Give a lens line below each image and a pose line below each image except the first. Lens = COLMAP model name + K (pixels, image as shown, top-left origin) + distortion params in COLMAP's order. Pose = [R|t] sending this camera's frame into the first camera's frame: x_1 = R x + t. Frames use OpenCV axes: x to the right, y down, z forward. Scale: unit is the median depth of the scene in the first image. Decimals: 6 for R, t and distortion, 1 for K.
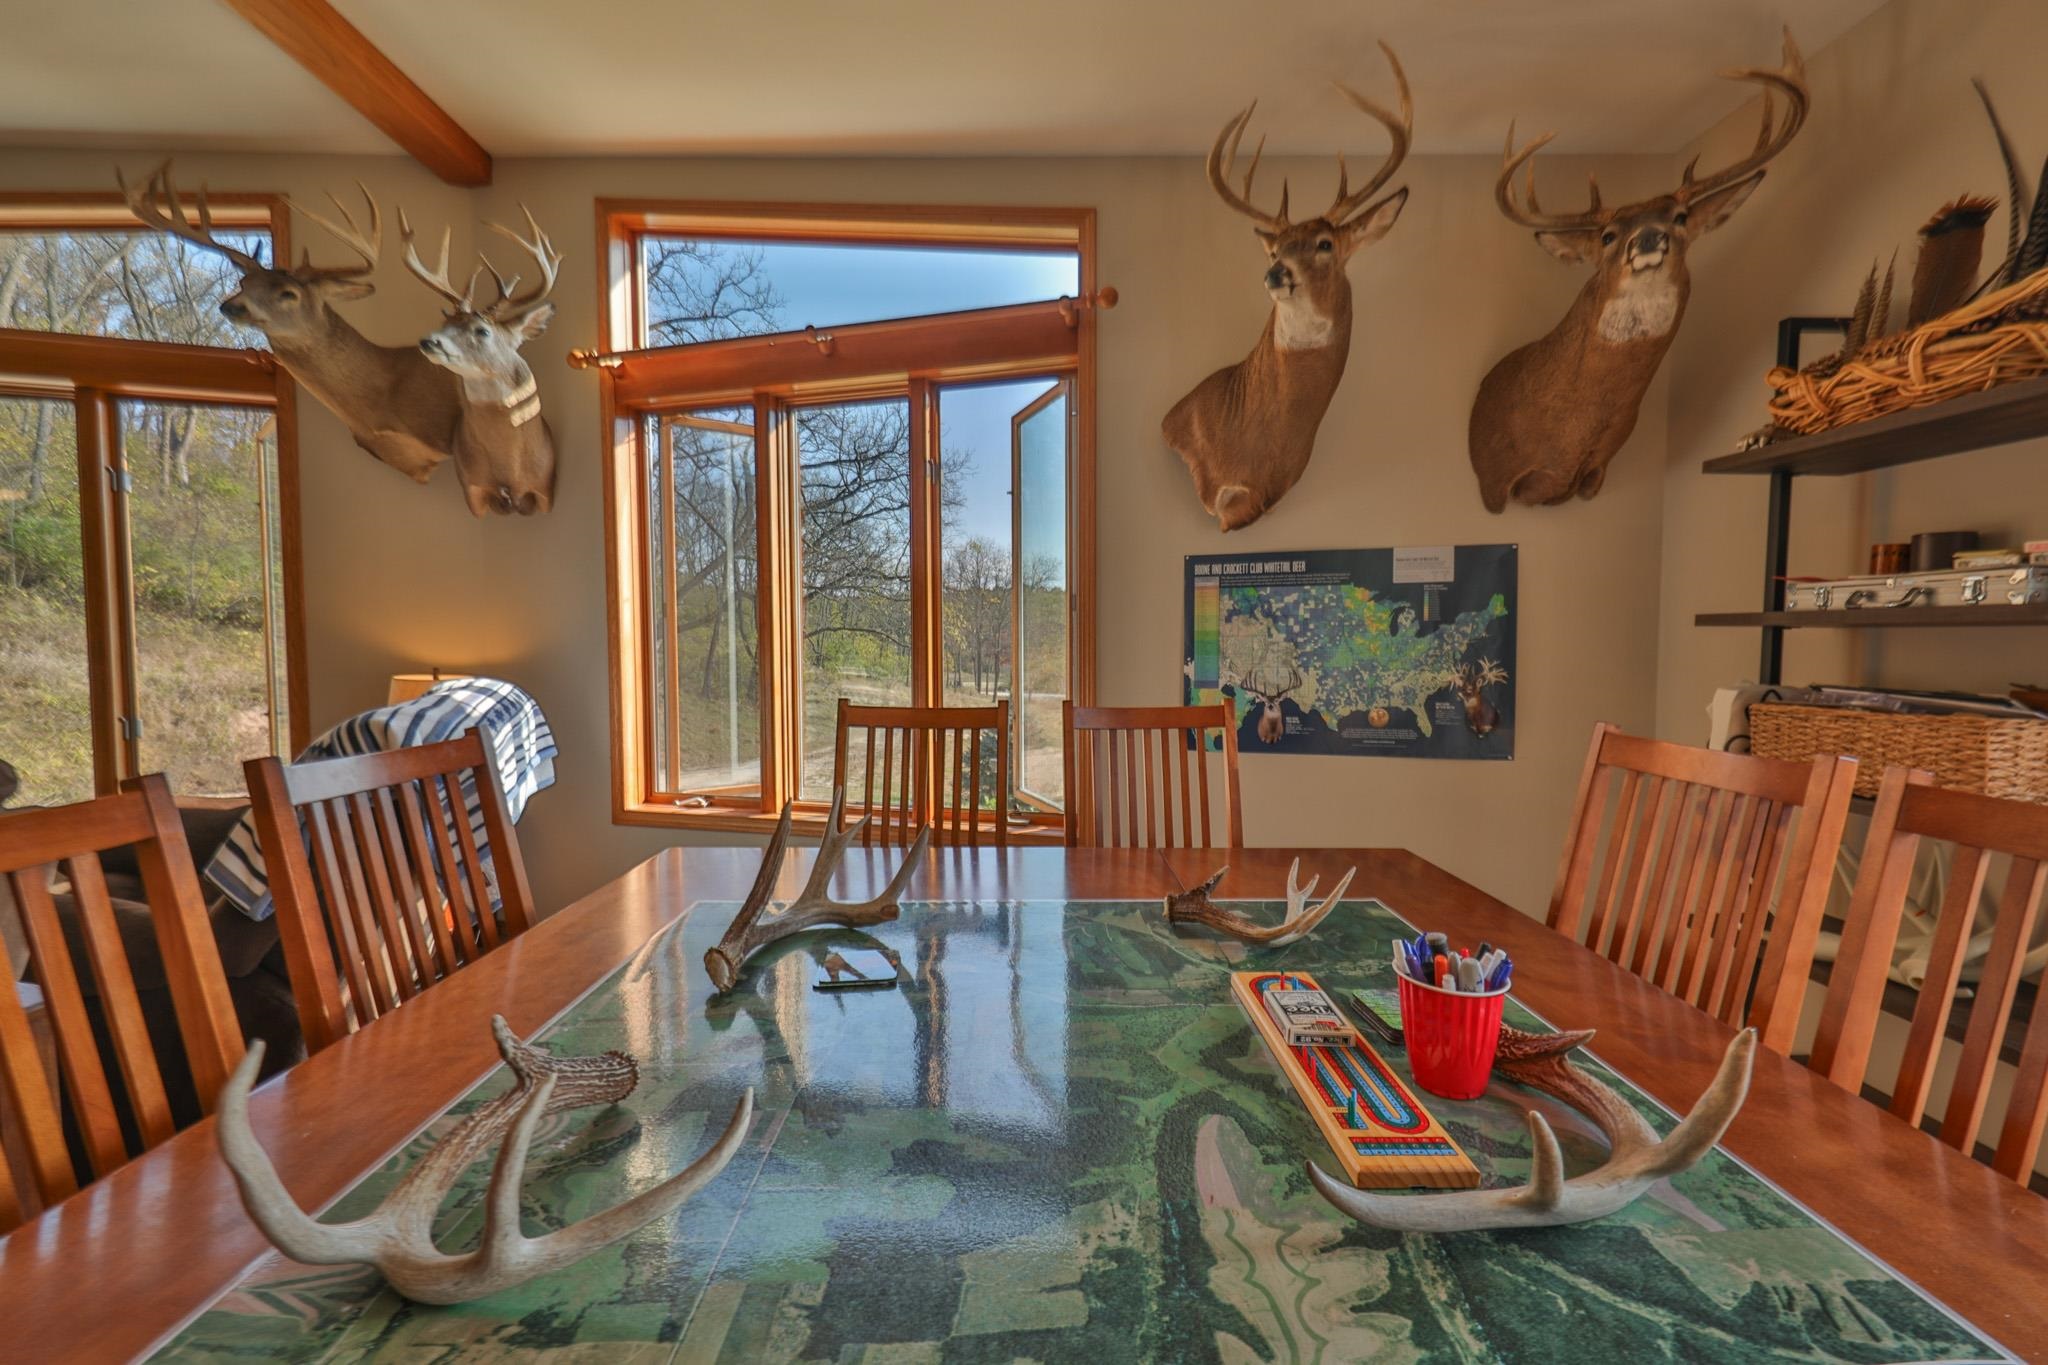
lens RADIAL K [[779.8, 0, 1051.8], [0, 779.8, 701.5], [0, 0, 1]] dist [0.004090, -0.002124]
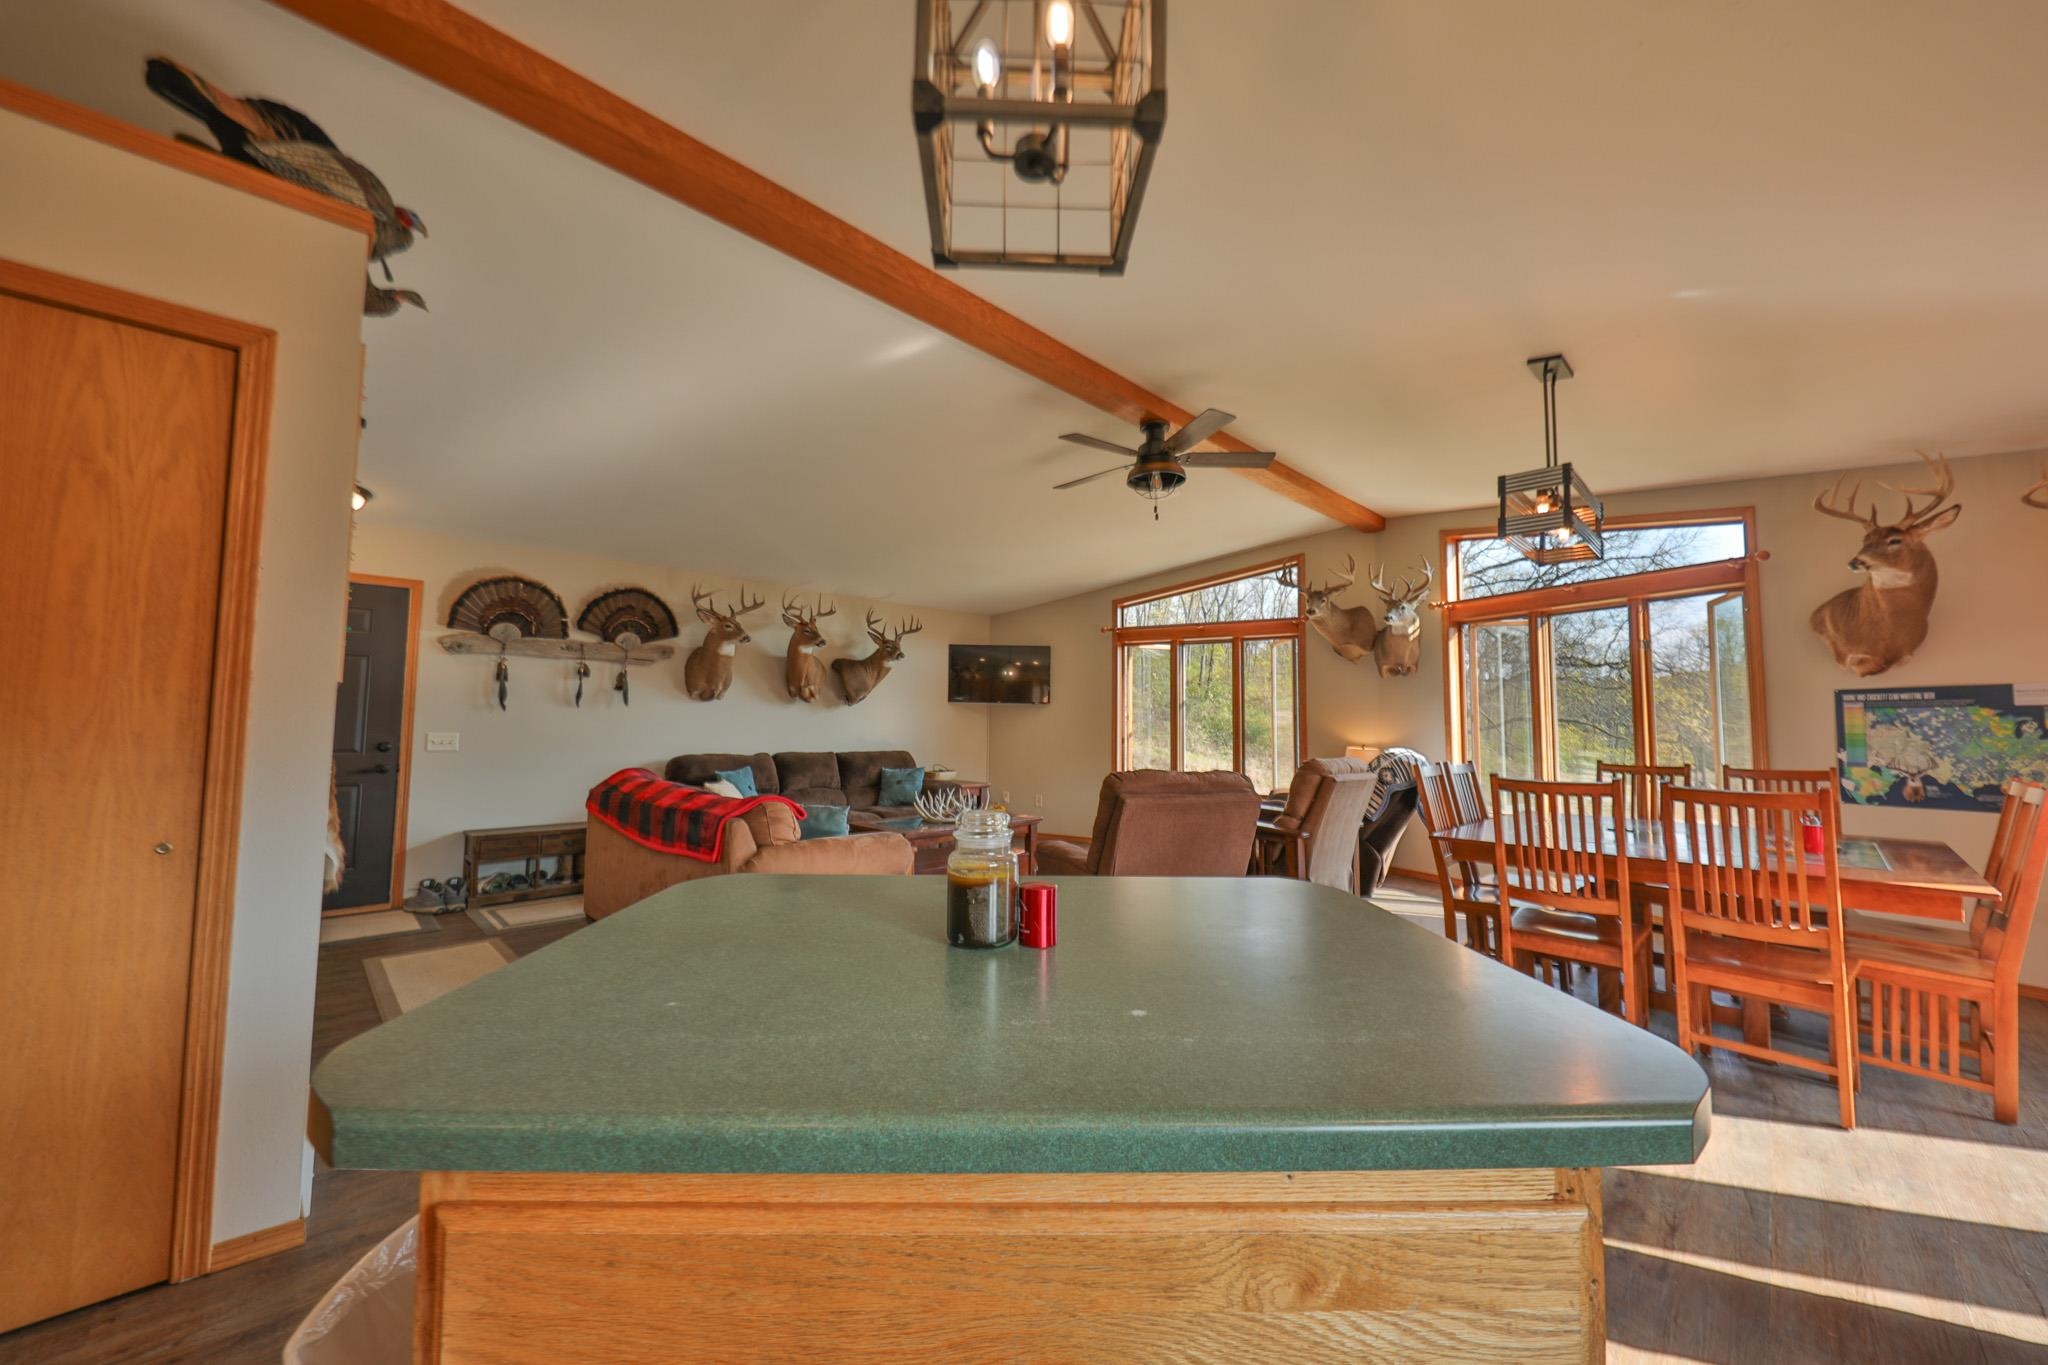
lens RADIAL K [[710.3, 0, 1039.6], [0, 710.3, 679.3], [0, 0, 1]] dist [0.002877, -0.000886]
pose [[0.647436, -0.046682, -0.760689, 0.240691], [-0.066620, 0.990835, -0.117507, 0.097255], [0.759203, 0.126755, 0.638392, -1.408135]]
